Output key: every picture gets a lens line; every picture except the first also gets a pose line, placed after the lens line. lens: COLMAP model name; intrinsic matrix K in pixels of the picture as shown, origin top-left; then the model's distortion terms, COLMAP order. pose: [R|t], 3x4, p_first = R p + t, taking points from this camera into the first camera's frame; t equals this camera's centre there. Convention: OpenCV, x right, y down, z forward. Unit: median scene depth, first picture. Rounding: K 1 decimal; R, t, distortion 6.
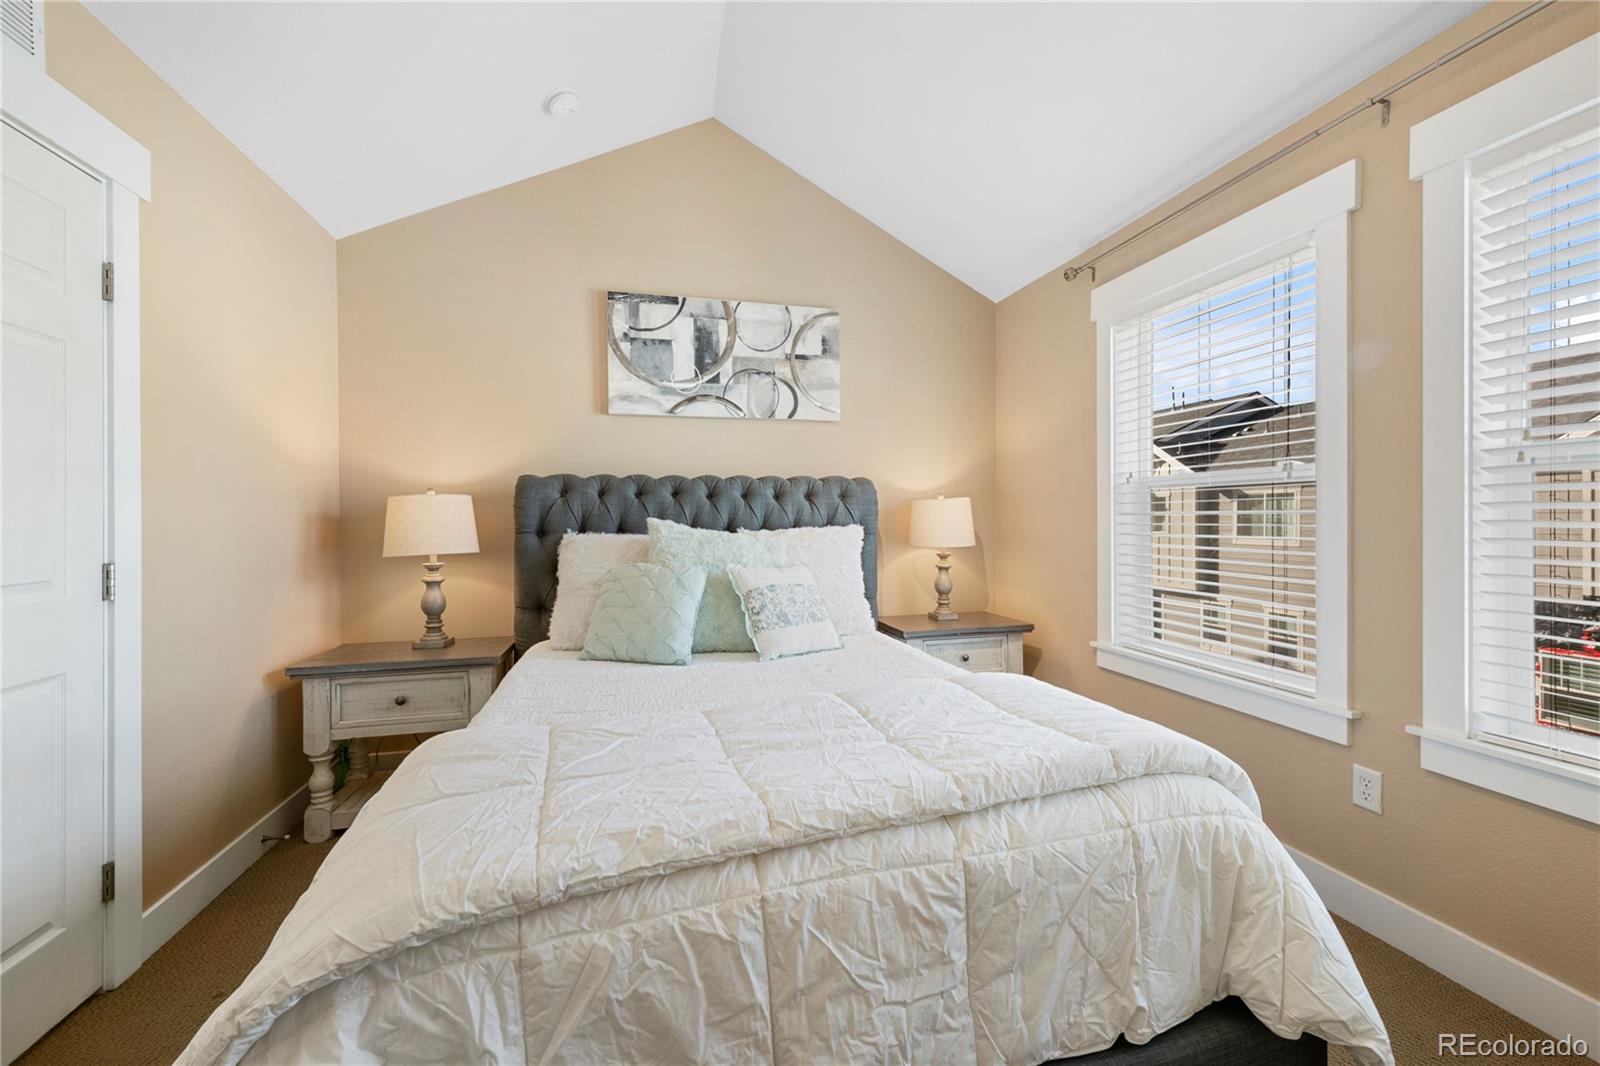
lens RADIAL K [[626.0, 0, 798.3], [0, 626.0, 524.1], [0, 0, 1]] dist [0.009134, -0.001137]
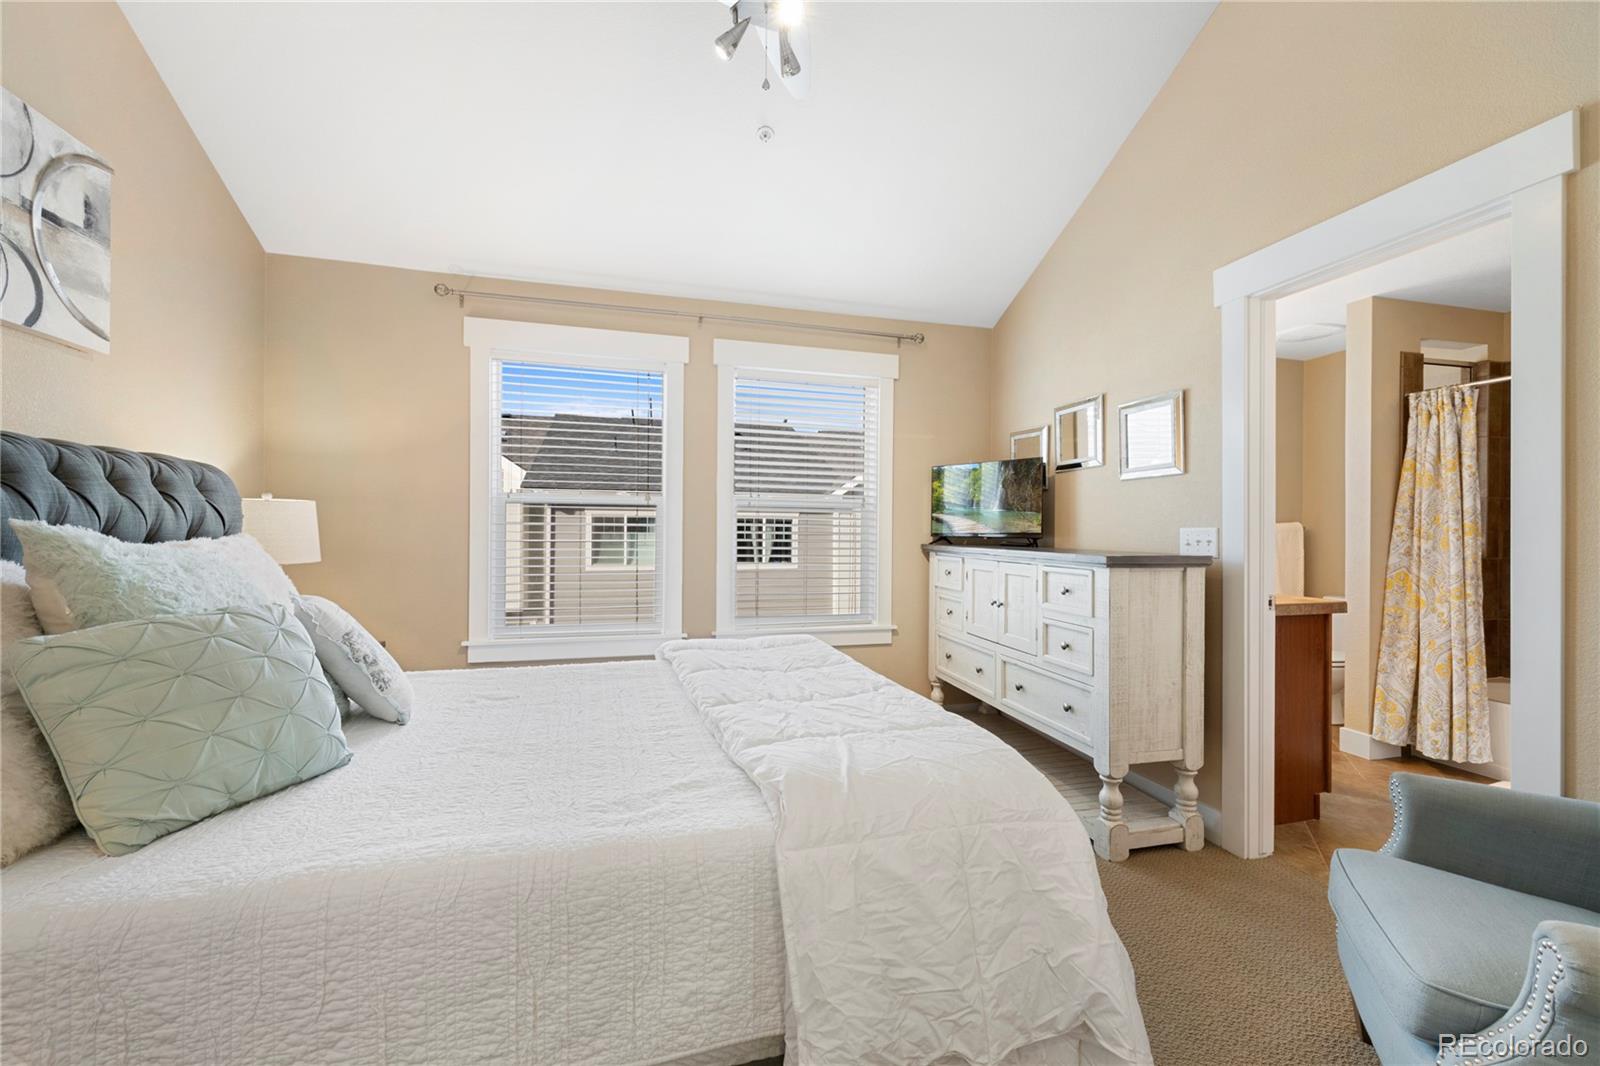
lens RADIAL K [[626.0, 0, 800.4], [0, 626.0, 531.6], [0, 0, 1]] dist [0.009134, -0.001137]
pose [[-0.013504, 0.000849, 0.999908, -0.538388], [0.001485, 0.999999, -0.000829, 0.000282], [-0.999908, 0.001474, -0.013505, 0.376643]]
